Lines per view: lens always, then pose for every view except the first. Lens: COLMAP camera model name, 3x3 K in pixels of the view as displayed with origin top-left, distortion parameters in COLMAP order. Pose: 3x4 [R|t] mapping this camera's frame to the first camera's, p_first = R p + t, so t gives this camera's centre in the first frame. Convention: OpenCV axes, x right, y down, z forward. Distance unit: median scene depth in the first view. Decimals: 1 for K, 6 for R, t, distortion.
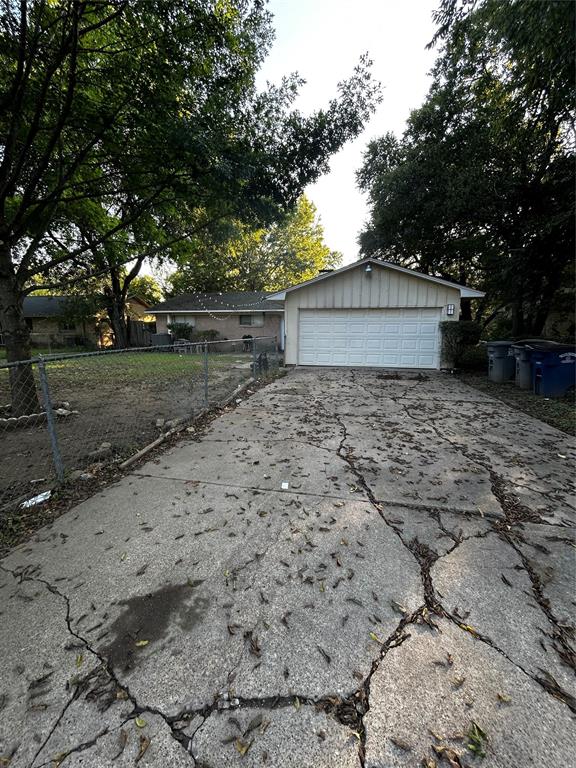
lens RADIAL K [[306.9, 0, 288.8], [0, 306.9, 384.3], [0, 0, 1]] dist [0.003393, -0.000069]
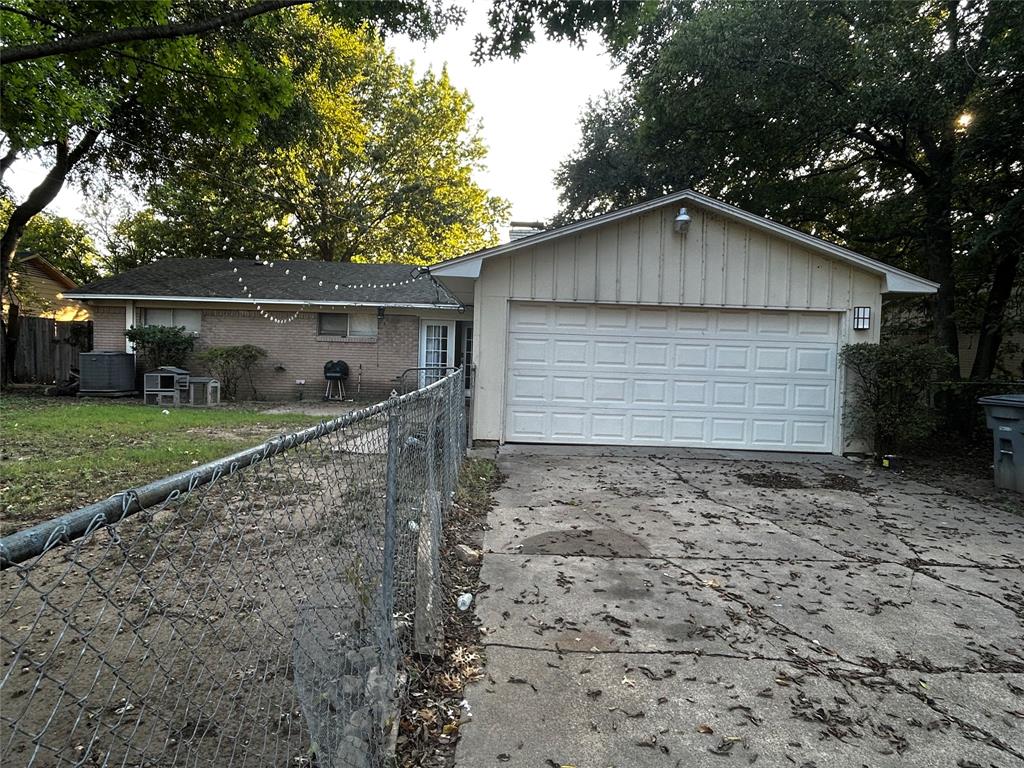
lens RADIAL K [[630.2, 0, 511.4], [0, 630.2, 383.4], [0, 0, 1]] dist [-0.003349, -0.000463]
pose [[0.979104, 0.018153, 0.202546, -0.077434], [0.007141, 0.992325, -0.123453, -0.023840], [-0.203233, 0.122320, 0.971460, 0.131522]]
